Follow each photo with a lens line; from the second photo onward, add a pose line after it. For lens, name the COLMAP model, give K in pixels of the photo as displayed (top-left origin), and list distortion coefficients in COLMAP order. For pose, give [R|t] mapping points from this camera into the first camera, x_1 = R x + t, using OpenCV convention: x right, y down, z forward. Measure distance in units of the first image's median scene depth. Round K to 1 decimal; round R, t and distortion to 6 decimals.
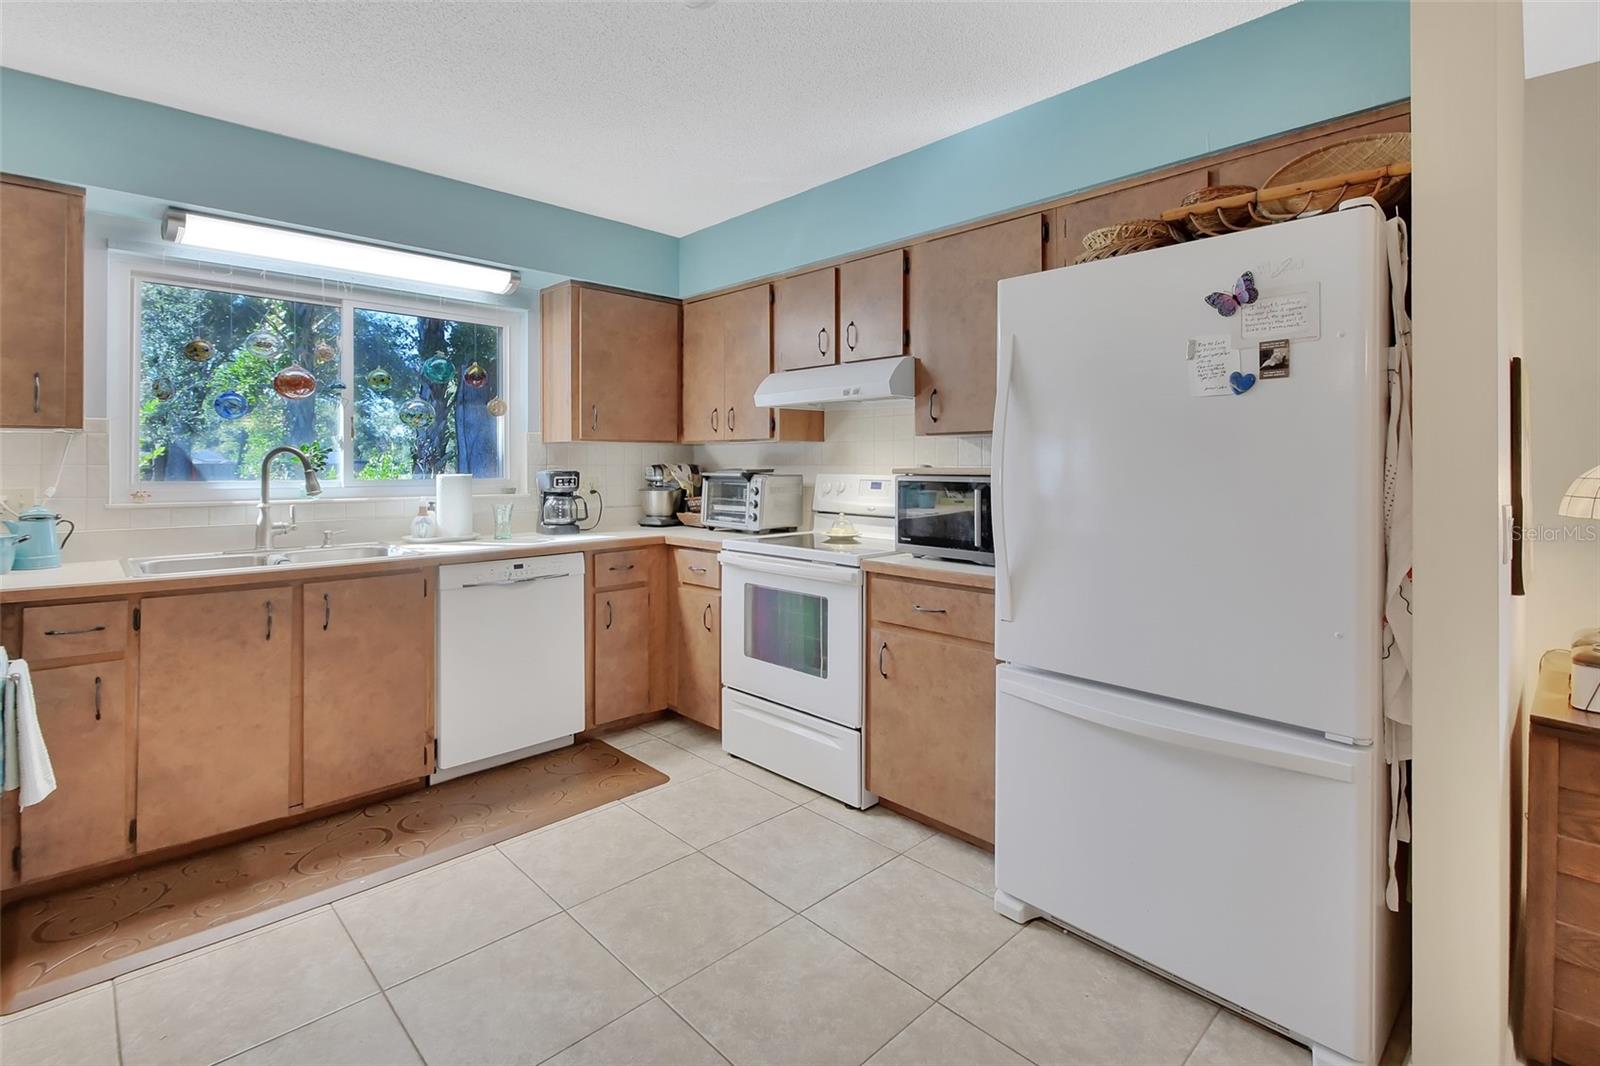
lens RADIAL K [[746.9, 0, 786.1], [0, 746.9, 468.9], [0, 0, 1]] dist [0.024493, -0.009238]
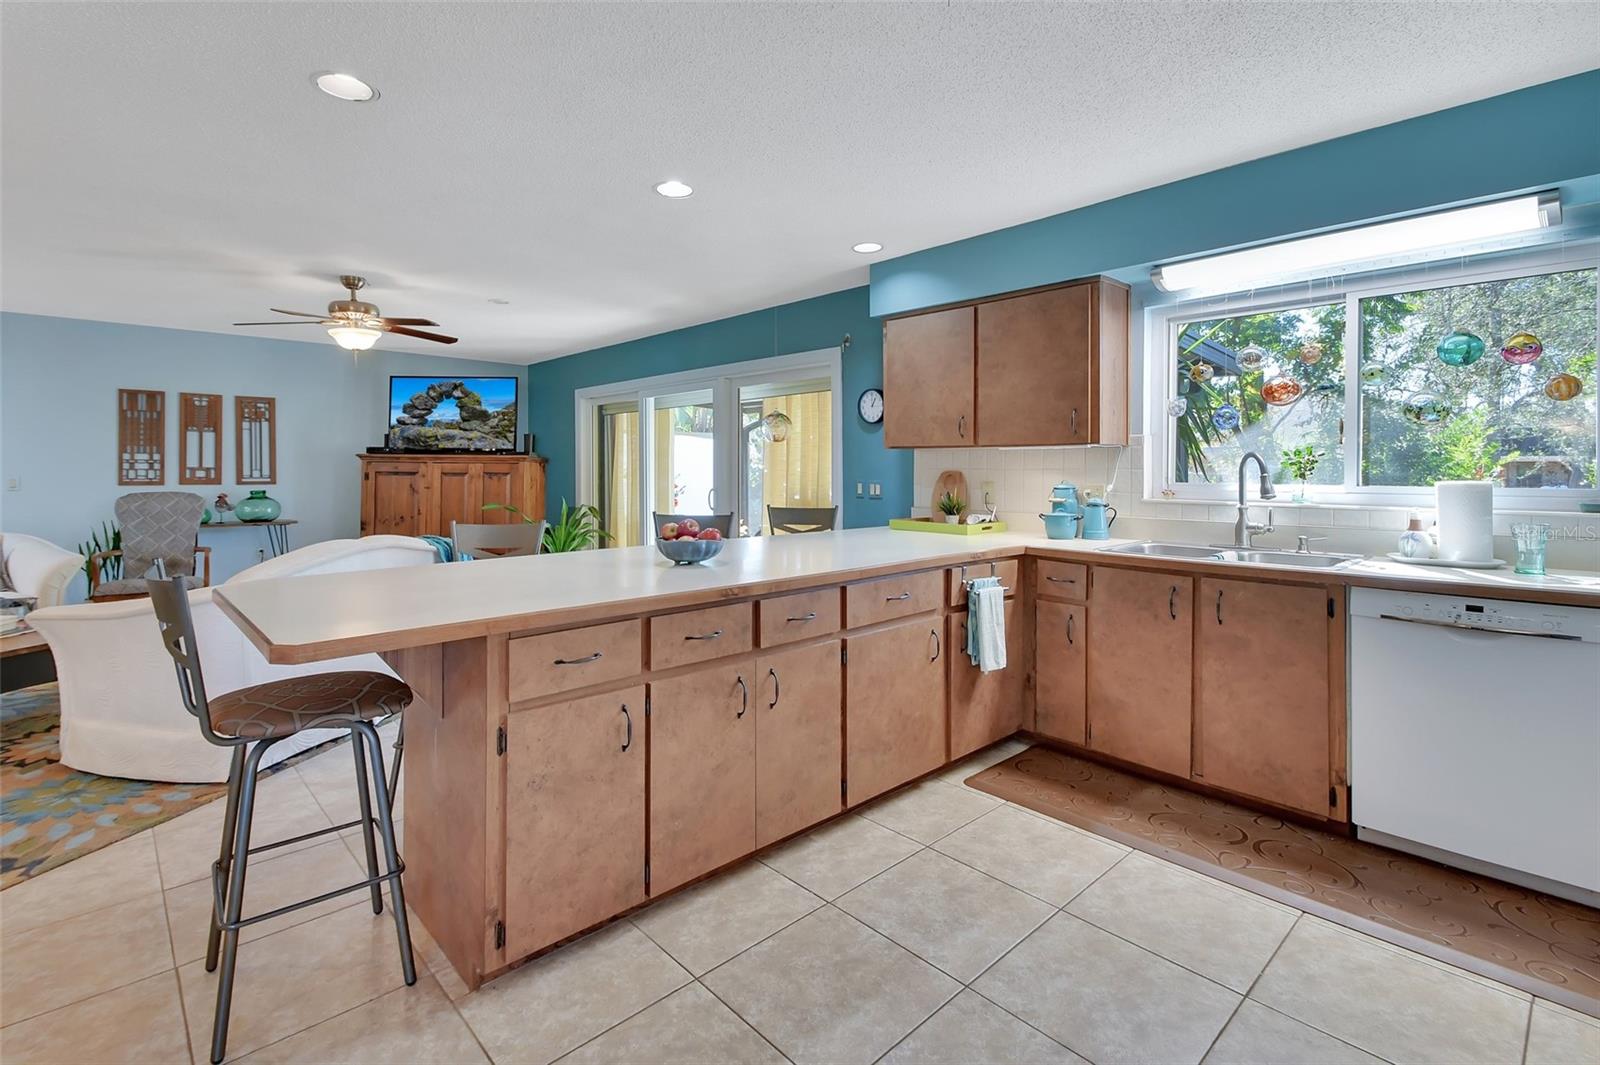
lens RADIAL K [[746.9, 0, 793.9], [0, 746.9, 468.1], [0, 0, 1]] dist [0.024493, -0.009238]
pose [[-0.003963, 0.000207, -0.999992, 0.401111], [-0.006665, 0.999978, 0.000234, -0.002518], [0.999970, 0.006666, -0.003962, 0.353103]]
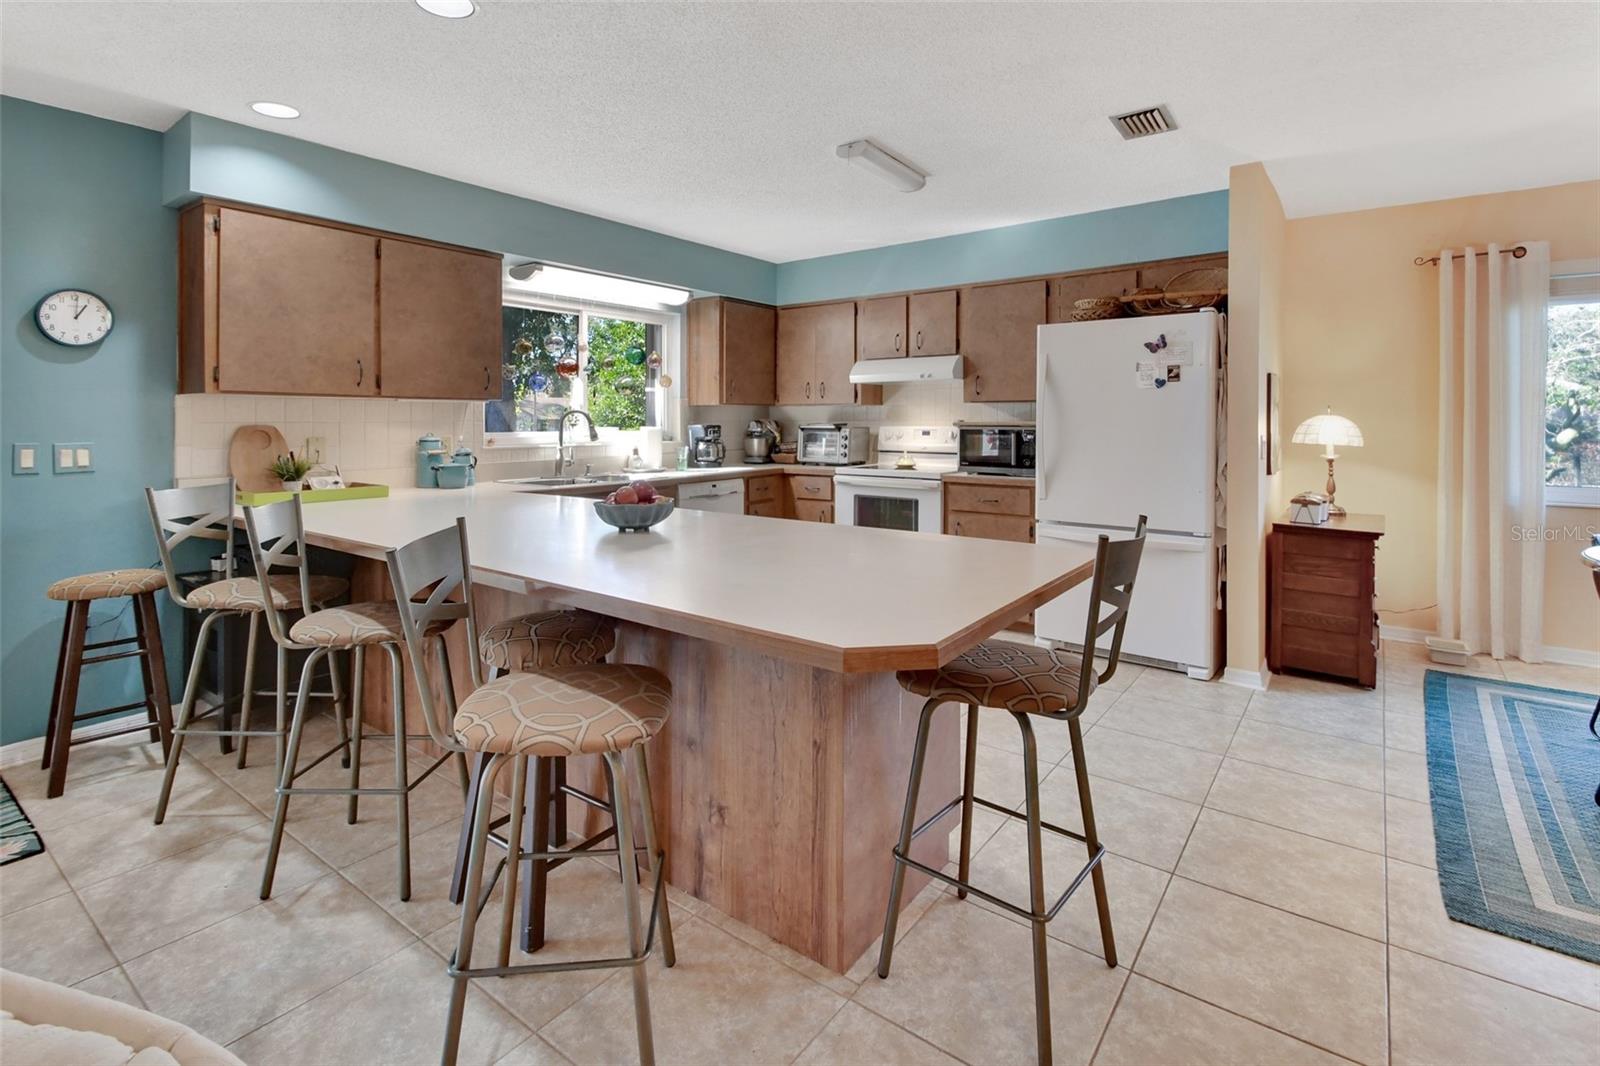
lens RADIAL K [[746.9, 0, 781.0], [0, 746.9, 431.9], [0, 0, 1]] dist [0.024493, -0.009238]
pose [[0.989433, -0.004786, 0.144912, -0.465276], [0.003351, 0.999943, 0.010142, 0.002615], [-0.144952, -0.009549, 0.989393, -0.585321]]
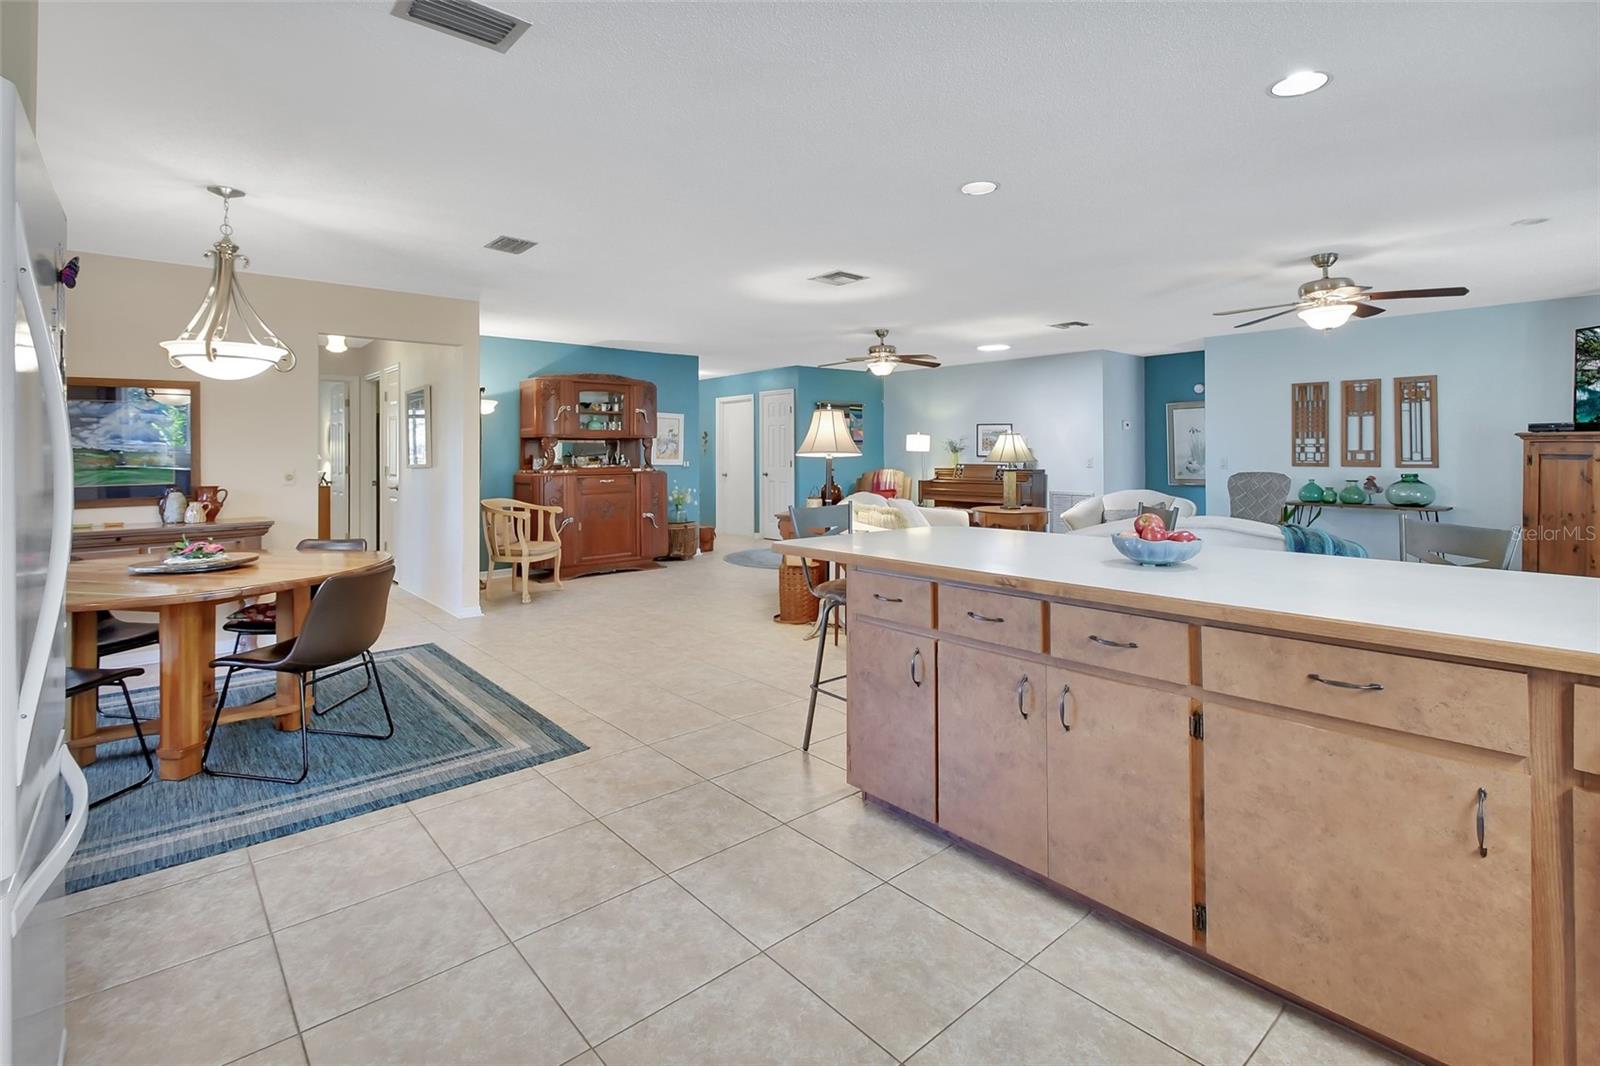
lens RADIAL K [[746.9, 0, 781.1], [0, 746.9, 450.2], [0, 0, 1]] dist [0.024493, -0.009238]
pose [[-0.998304, 0.008237, 0.057625, -0.161393], [0.008276, 0.999966, 0.000438, -0.008498], [-0.057619, 0.000915, -0.998338, 1.019397]]
